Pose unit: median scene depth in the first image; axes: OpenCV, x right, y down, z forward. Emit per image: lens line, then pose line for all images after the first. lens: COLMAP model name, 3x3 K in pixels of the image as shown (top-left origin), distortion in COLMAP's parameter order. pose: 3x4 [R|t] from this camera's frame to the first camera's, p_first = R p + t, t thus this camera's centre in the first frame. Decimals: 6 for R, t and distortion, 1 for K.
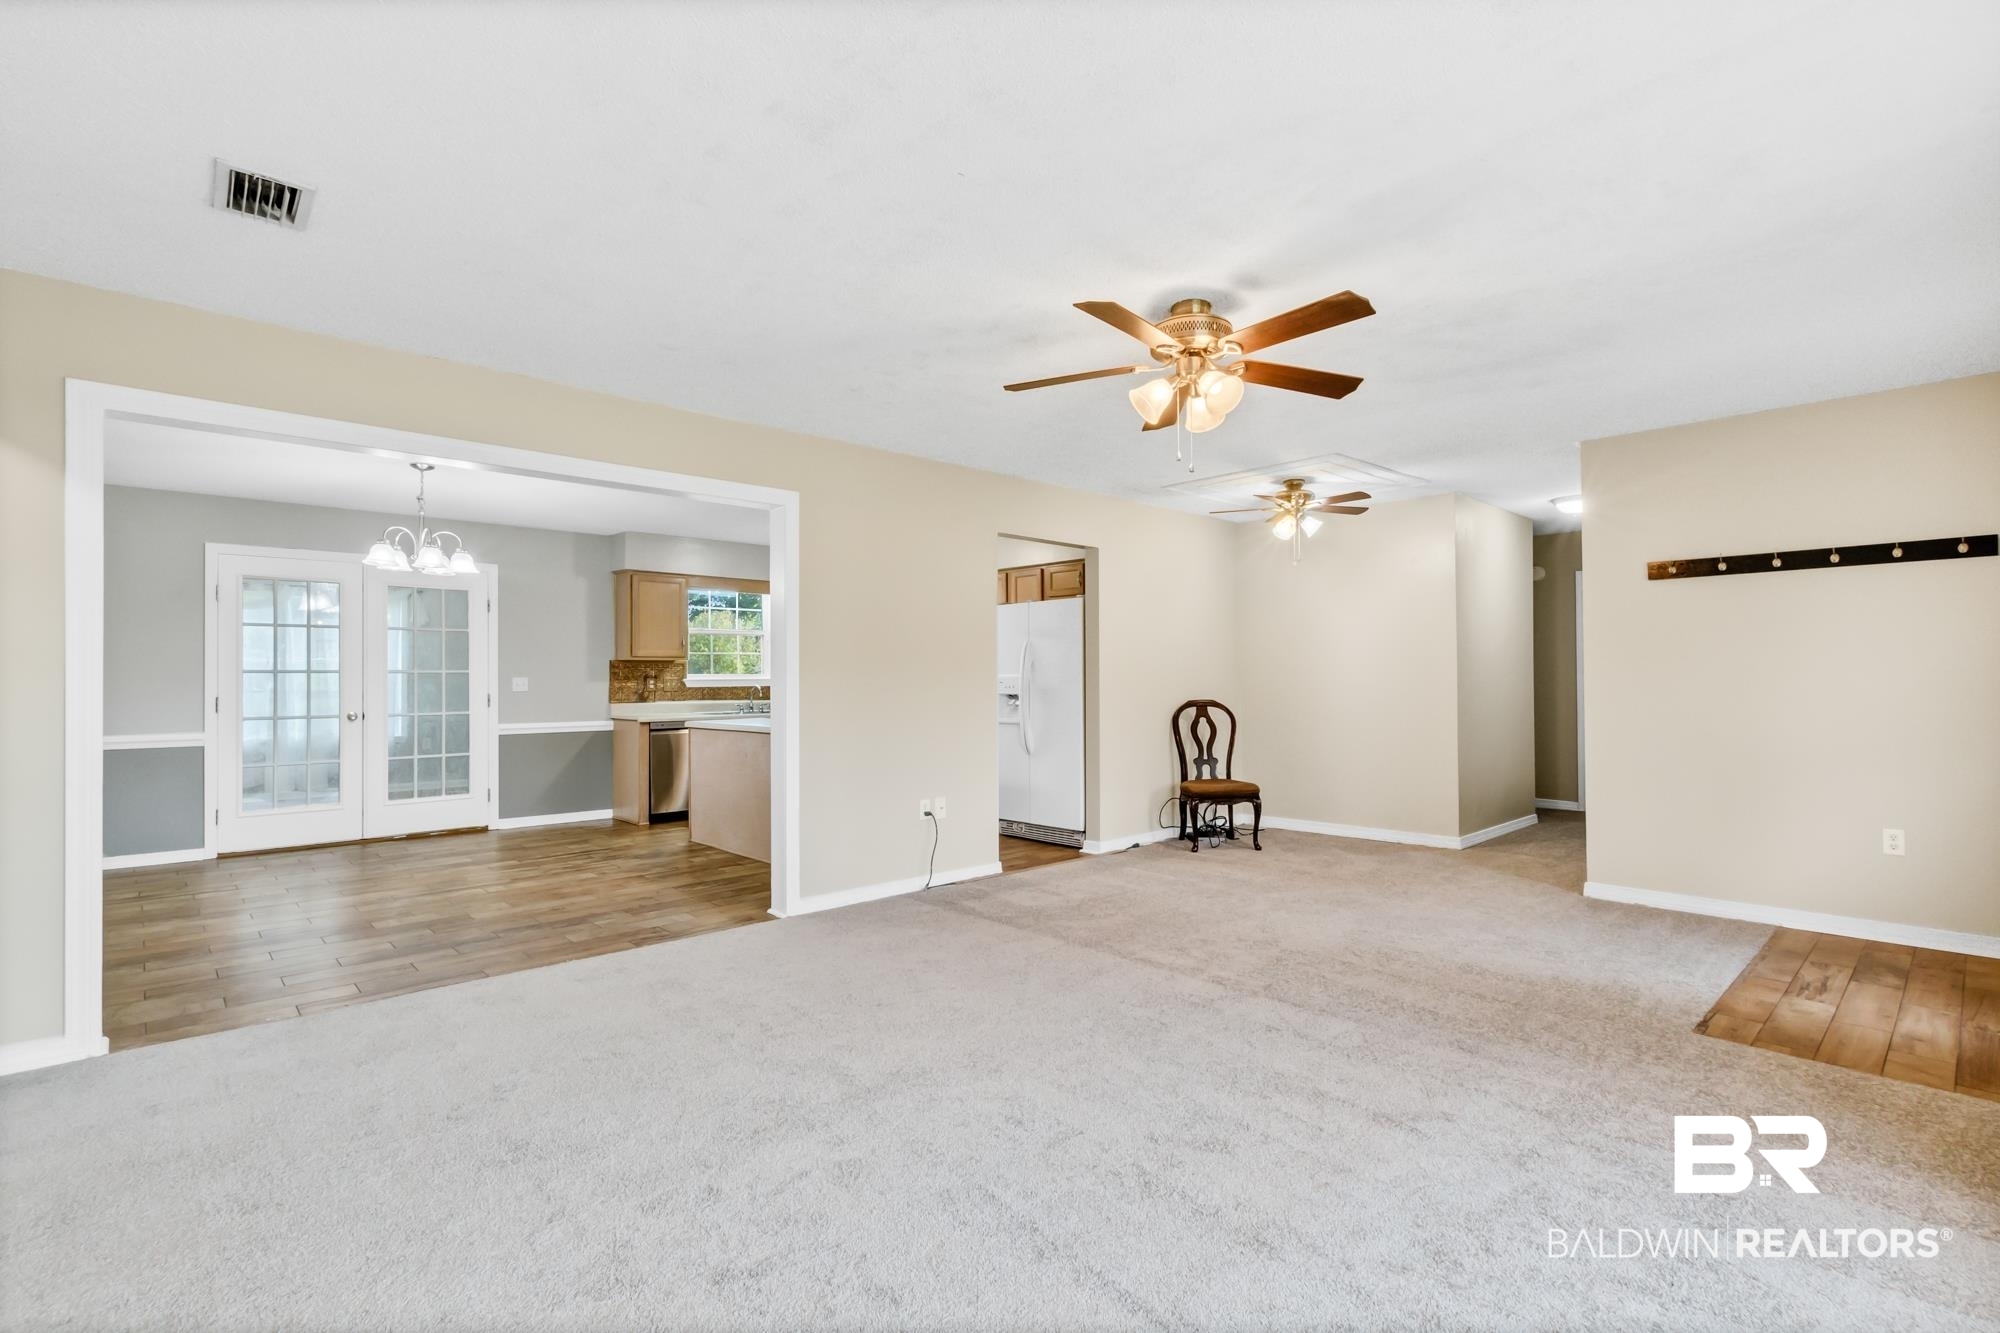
lens RADIAL K [[902.1, 0, 999.4], [0, 902.1, 671.2], [0, 0, 1]] dist [0.001981, 0.000194]
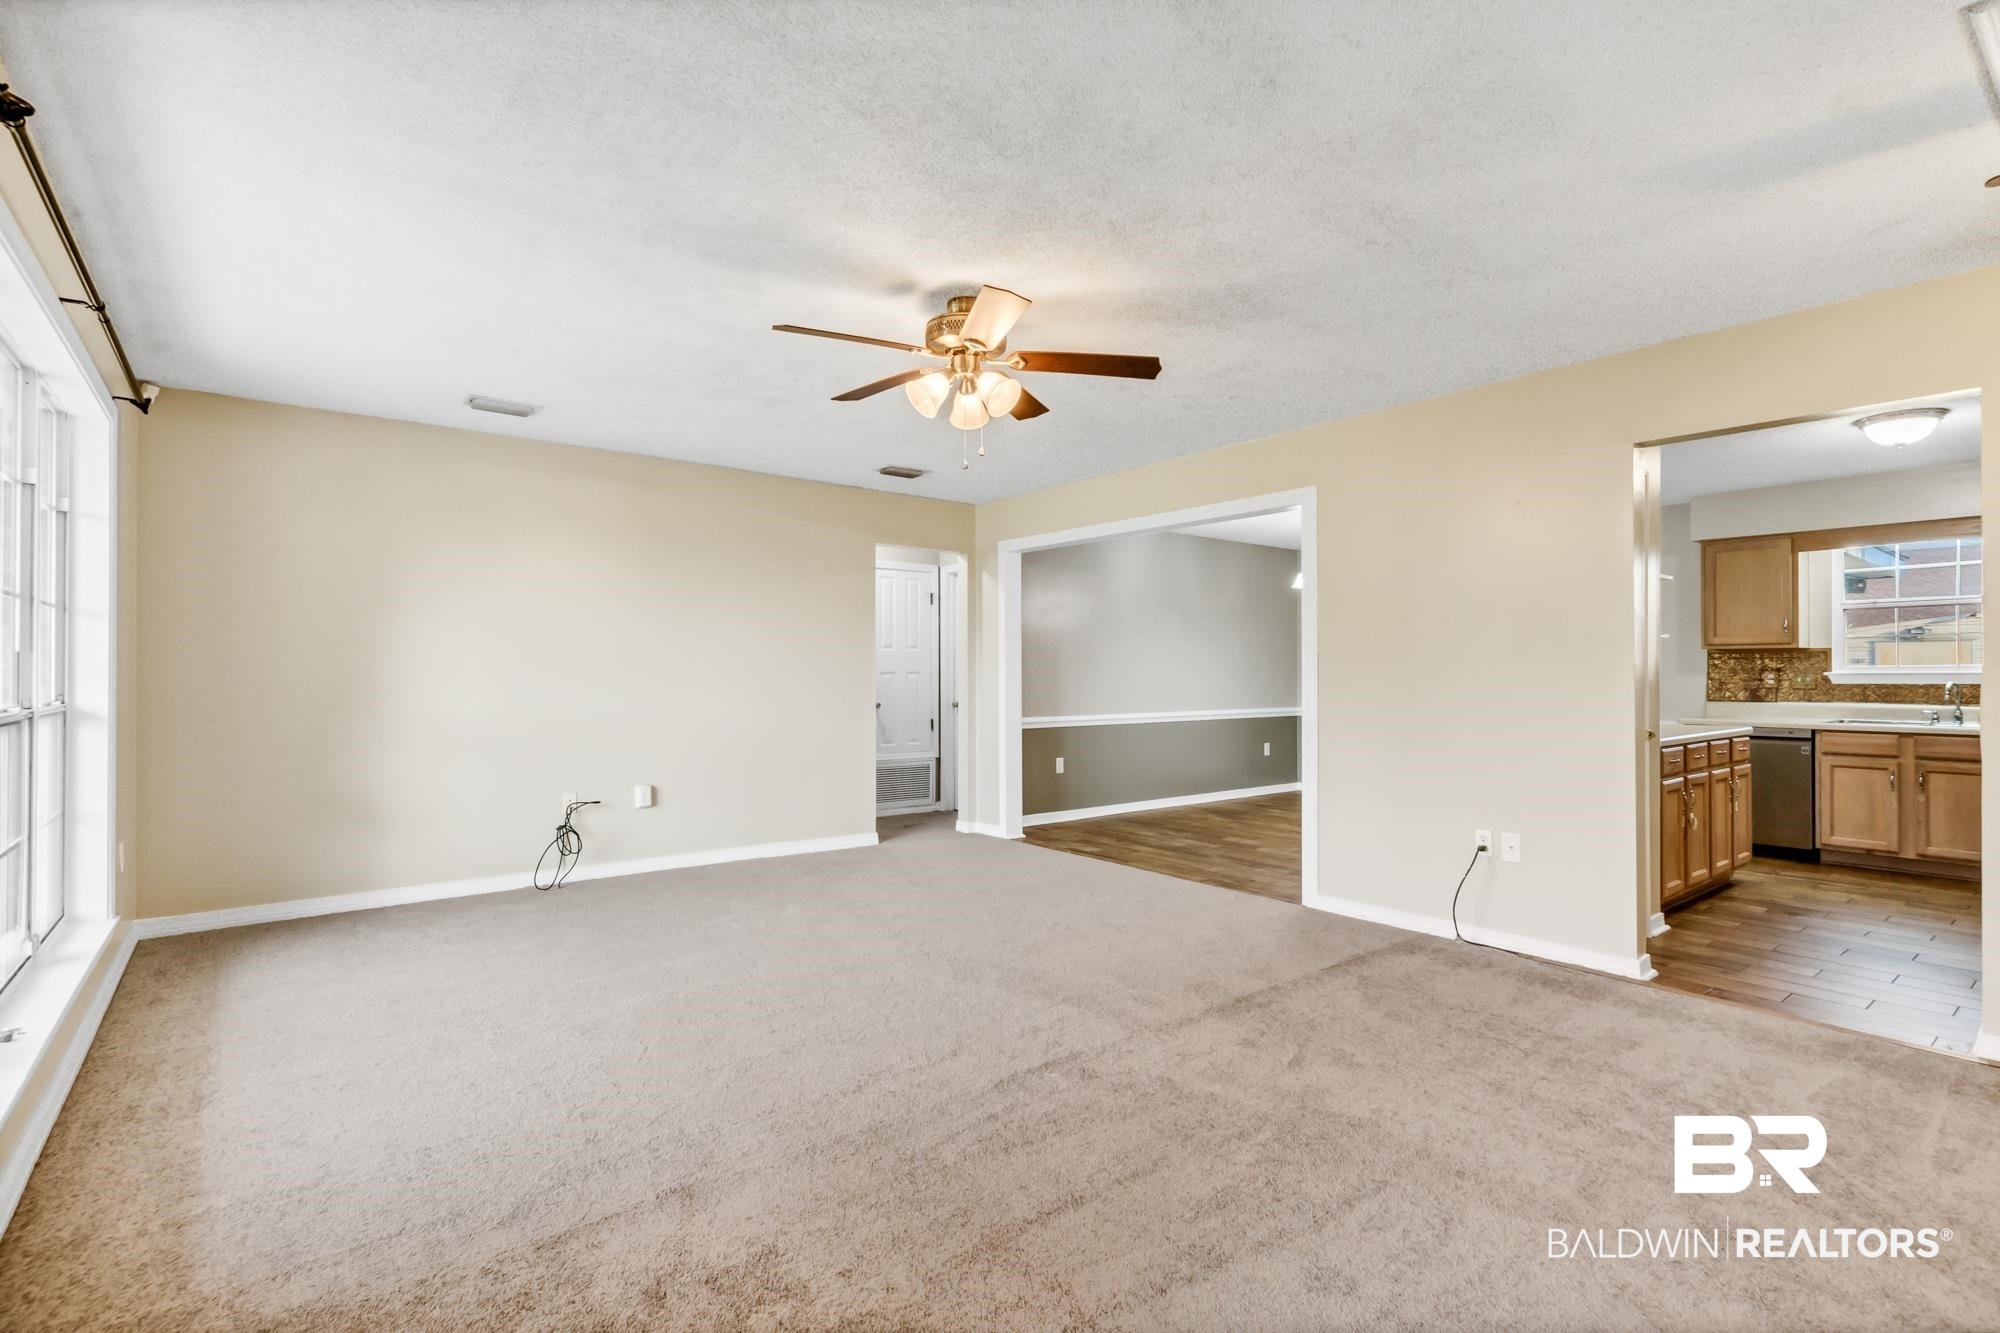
lens RADIAL K [[920.4, 0, 1021.7], [0, 920.4, 673.9], [0, 0, 1]] dist [0.000948, -0.000377]
pose [[-0.060106, 0.005883, -0.998175, 0.465100], [0.009482, 0.999941, 0.005323, -0.000387], [0.998147, -0.009145, -0.060158, 0.416075]]
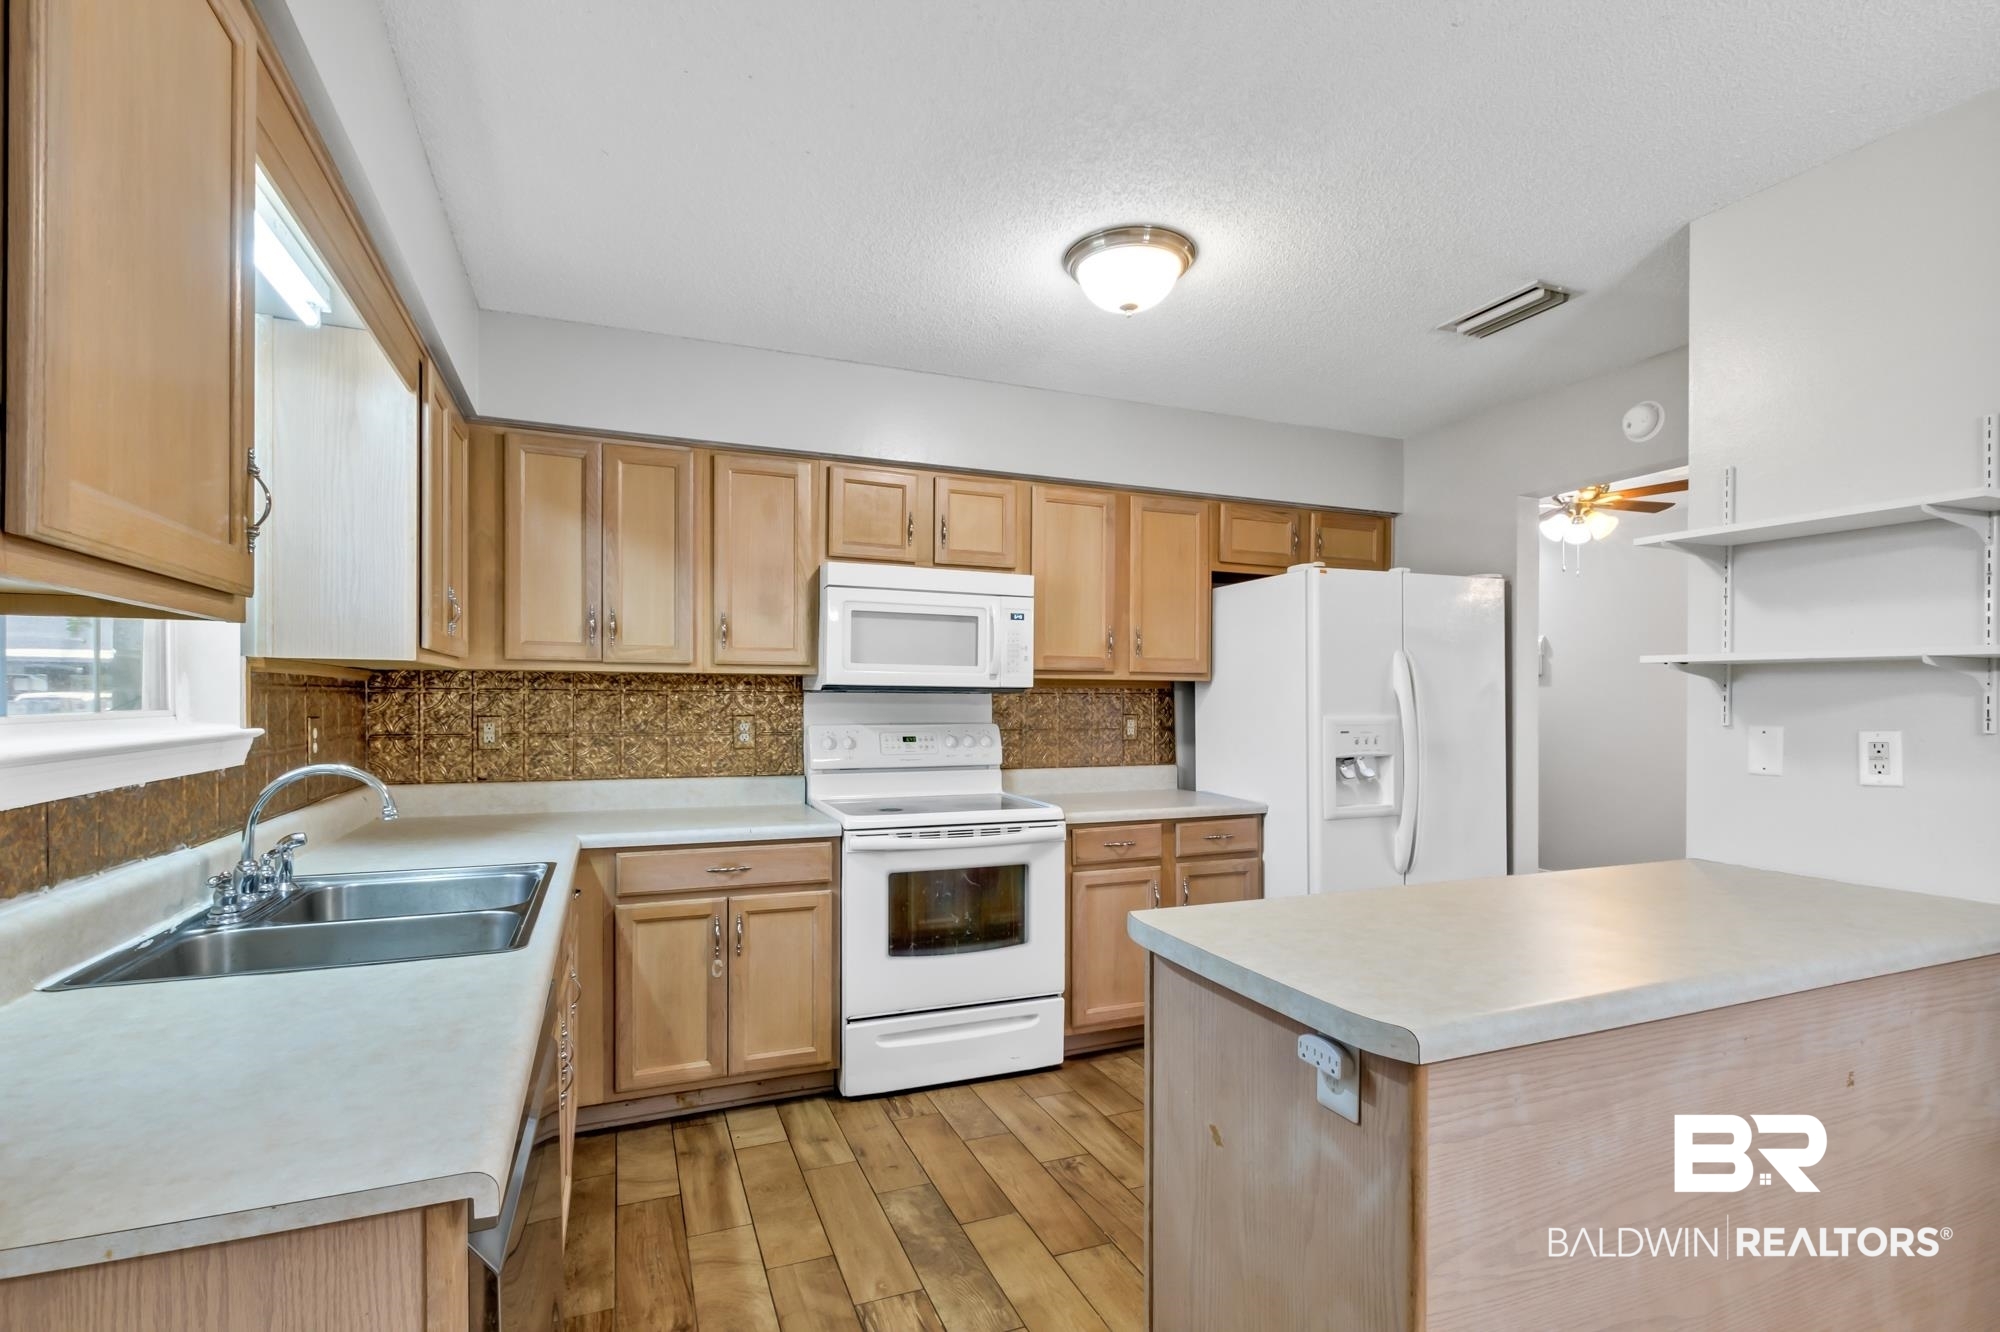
lens RADIAL K [[922.9, 0, 986.6], [0, 922.9, 698.0], [0, 0, 1]] dist [0.001028, -0.000037]
pose [[0.363037, 0.007503, 0.931744, -0.449392], [-0.011121, 0.999931, -0.003718, -0.000838], [-0.931708, -0.009012, 0.363096, 0.860801]]
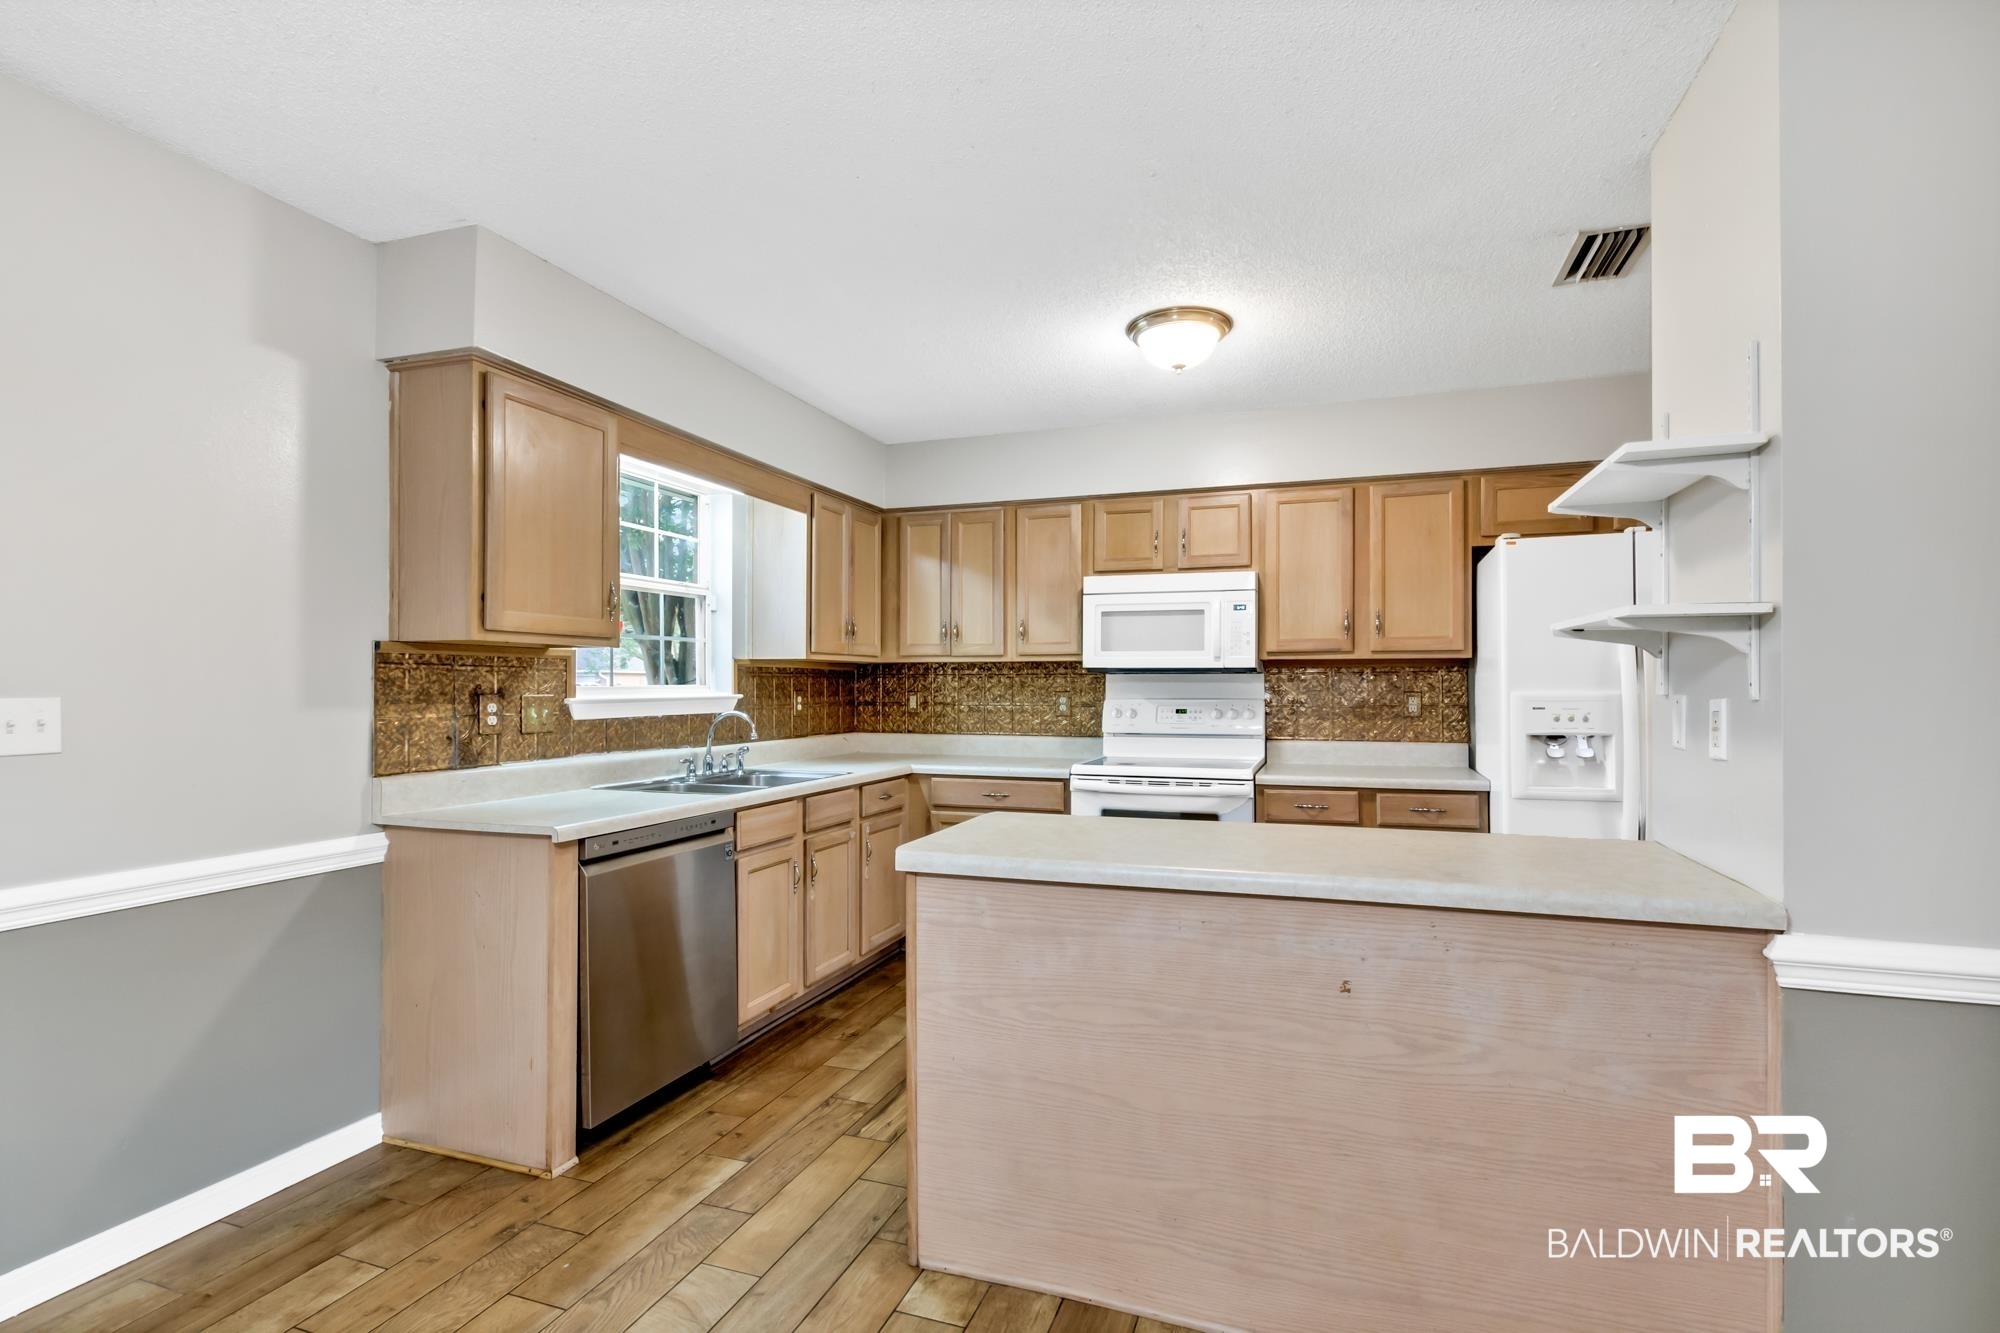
lens RADIAL K [[920.4, 0, 1021.7], [0, 920.4, 673.9], [0, 0, 1]] dist [0.000948, -0.000377]
pose [[0.884179, 0.009123, 0.467060, -0.384356], [-0.005340, 0.999941, -0.009423, 0.001354], [-0.467118, 0.005837, 0.884176, 0.612216]]
